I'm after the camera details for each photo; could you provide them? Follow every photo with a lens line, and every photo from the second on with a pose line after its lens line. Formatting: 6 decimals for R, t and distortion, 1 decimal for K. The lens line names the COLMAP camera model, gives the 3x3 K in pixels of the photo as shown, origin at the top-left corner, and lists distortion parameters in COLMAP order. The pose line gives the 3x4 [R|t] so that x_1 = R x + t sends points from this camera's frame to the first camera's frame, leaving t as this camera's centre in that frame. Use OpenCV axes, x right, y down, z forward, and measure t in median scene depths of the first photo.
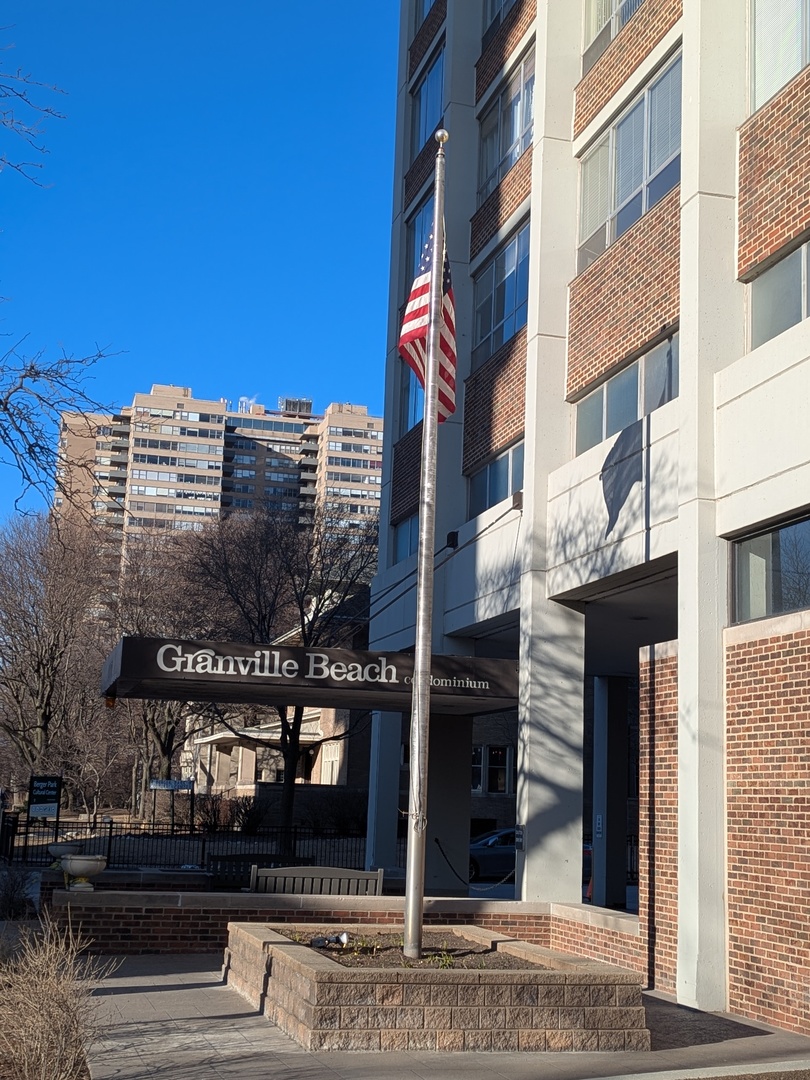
lens RADIAL K [[1464.3, 0, 405.0], [0, 1464.3, 540.0], [0, 0, 1]] dist [-0.006390, -0.008129]
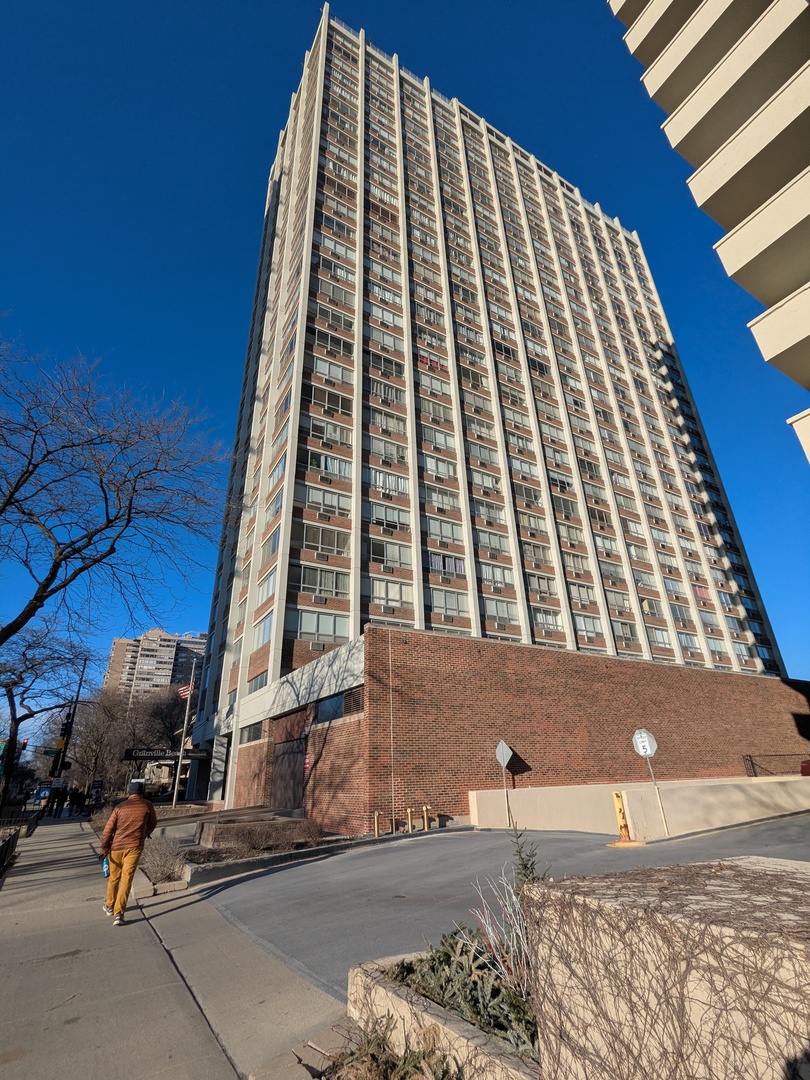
lens RADIAL K [[509.4, 0, 405.0], [0, 509.4, 540.0], [0, 0, 1]] dist [0.002470, -0.000404]
pose [[0.959565, 0.050694, 0.276885, 0.019783], [0.020532, 0.968424, -0.248461, -0.016862], [-0.280738, 0.244099, 0.928225, -0.100261]]
